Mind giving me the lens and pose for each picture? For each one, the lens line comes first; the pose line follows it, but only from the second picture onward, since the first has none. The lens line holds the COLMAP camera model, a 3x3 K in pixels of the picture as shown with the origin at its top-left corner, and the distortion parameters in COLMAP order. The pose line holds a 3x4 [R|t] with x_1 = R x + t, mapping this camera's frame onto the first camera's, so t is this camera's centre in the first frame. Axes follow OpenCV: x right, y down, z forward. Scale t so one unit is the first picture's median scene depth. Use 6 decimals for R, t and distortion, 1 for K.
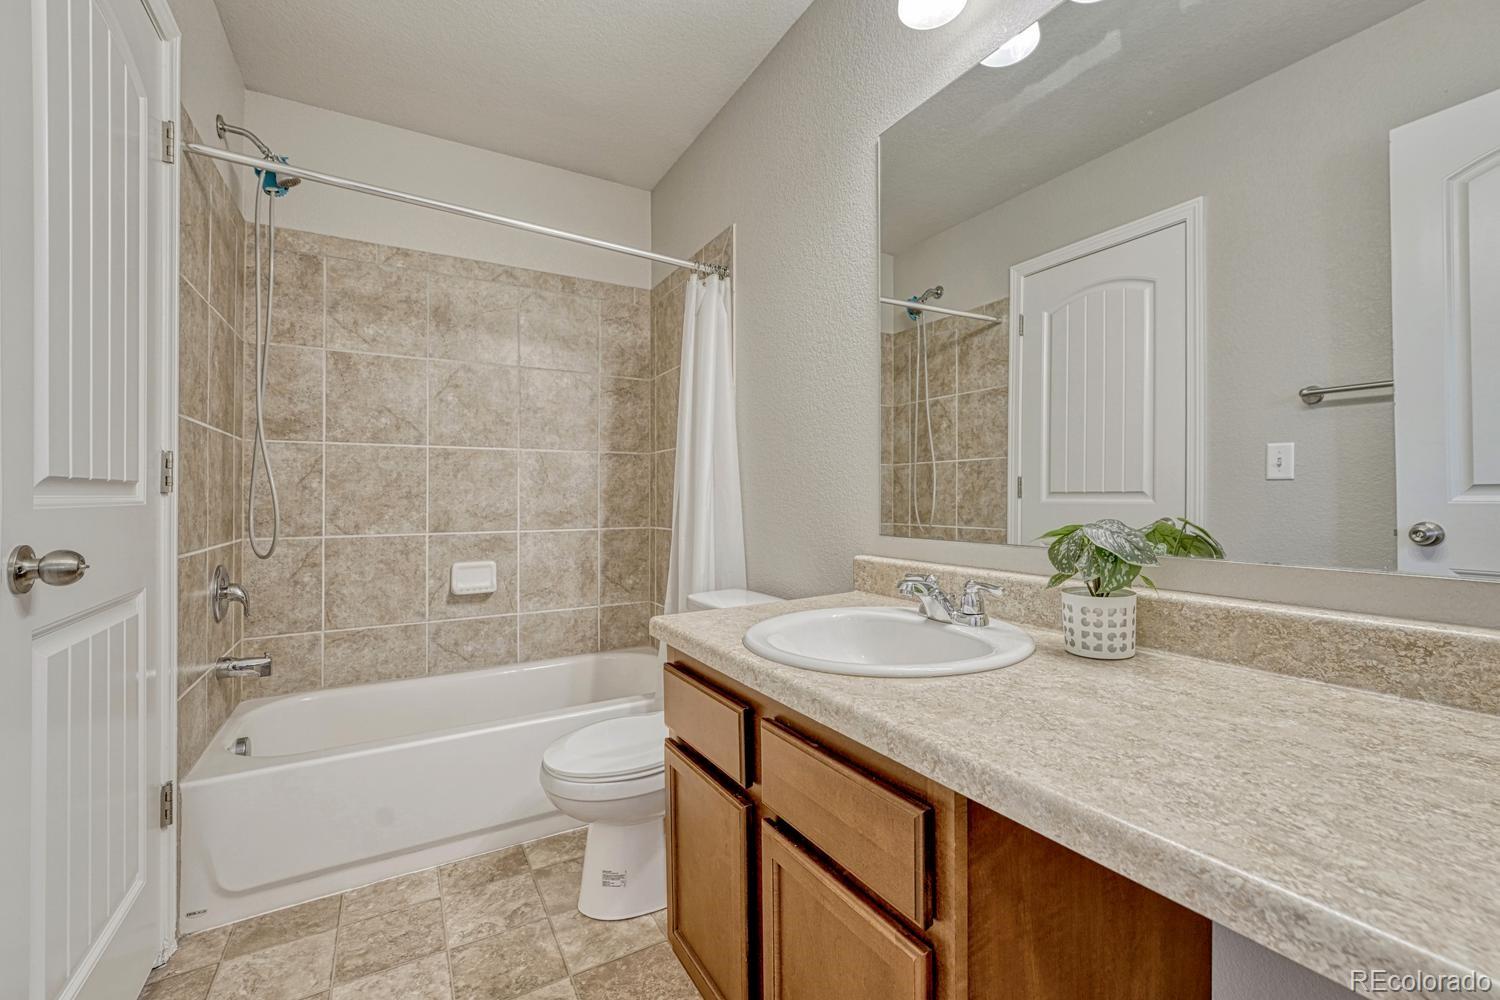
lens RADIAL K [[621.7, 0, 742.7], [0, 621.7, 499.9], [0, 0, 1]] dist [-0.001315, -0.000113]
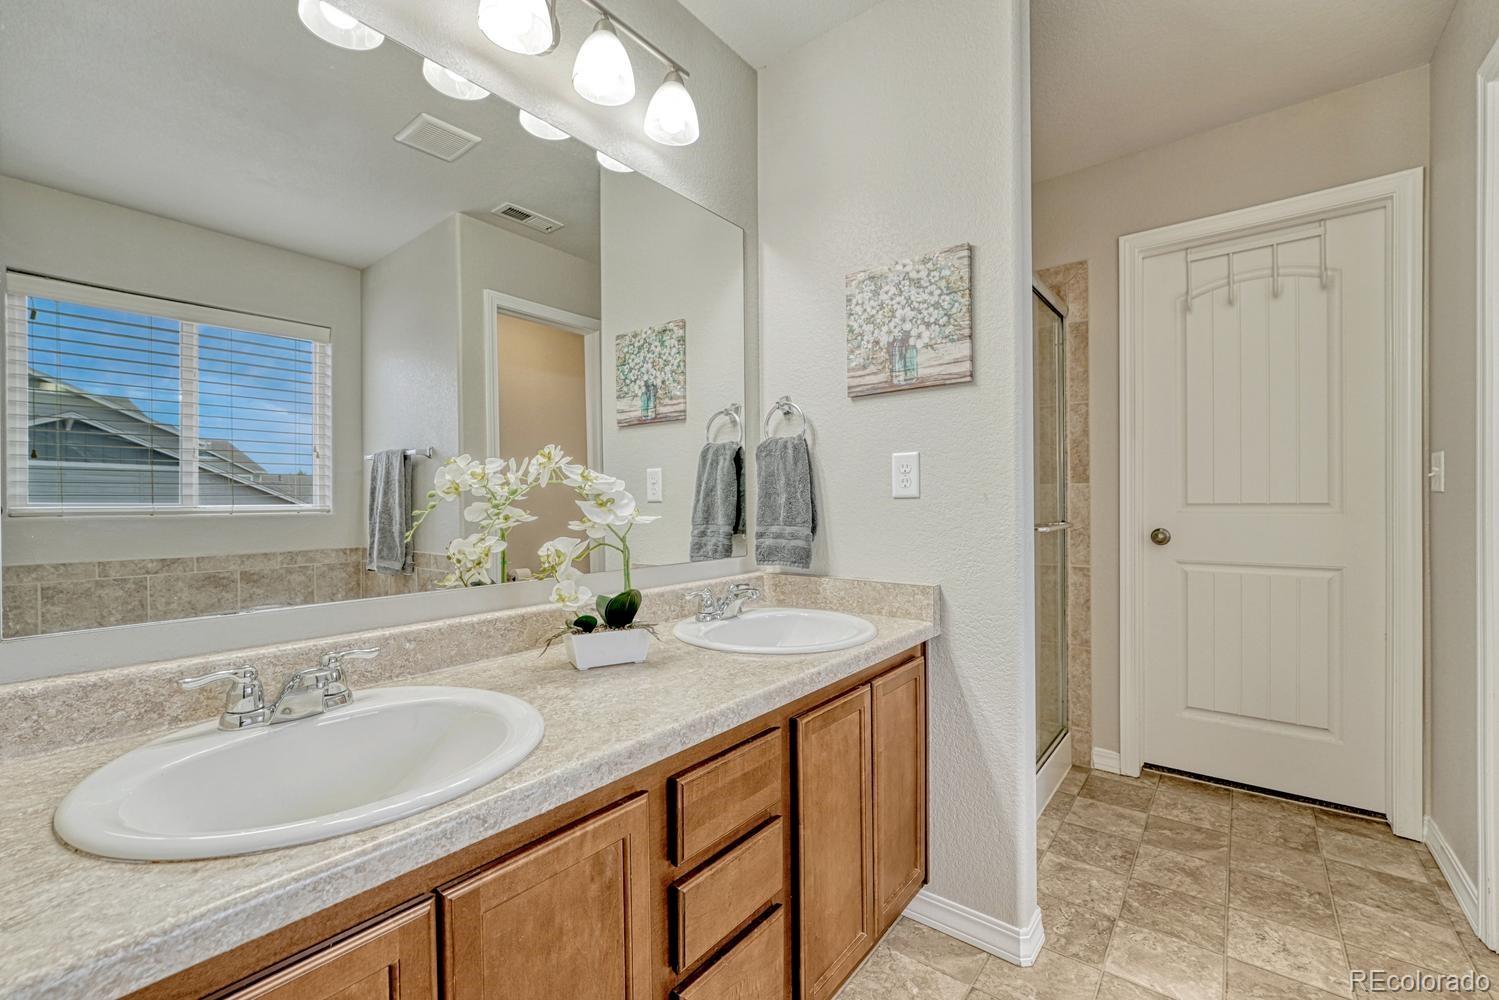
lens RADIAL K [[621.3, 0, 742.2], [0, 621.3, 499.9], [0, 0, 1]] dist [-0.001315, -0.000113]
pose [[-0.361249, 0.011122, 0.932403, -1.024675], [0.005532, 0.999937, -0.009785, -0.104409], [-0.932453, 0.001623, -0.361287, 1.319525]]
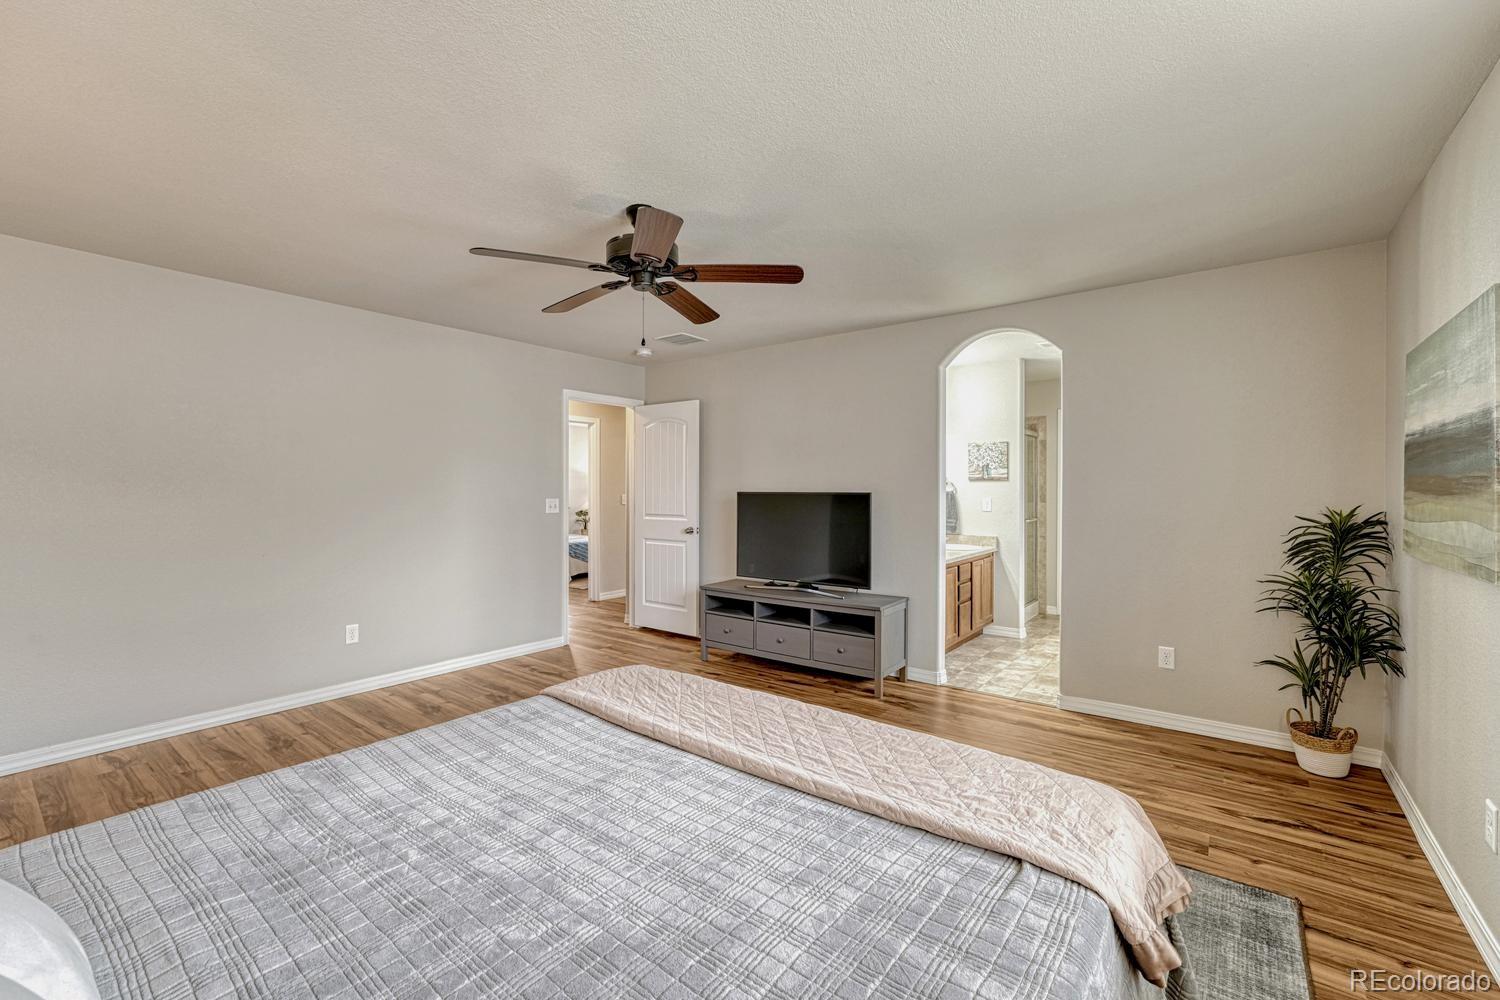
lens RADIAL K [[621.7, 0, 742.7], [0, 621.7, 499.9], [0, 0, 1]] dist [-0.001315, -0.000113]
pose [[-0.370908, 0.001800, 0.928668, -4.013498], [0.002636, 0.999996, -0.000886, -0.223582], [-0.928666, 0.002119, -0.370912, 4.421148]]
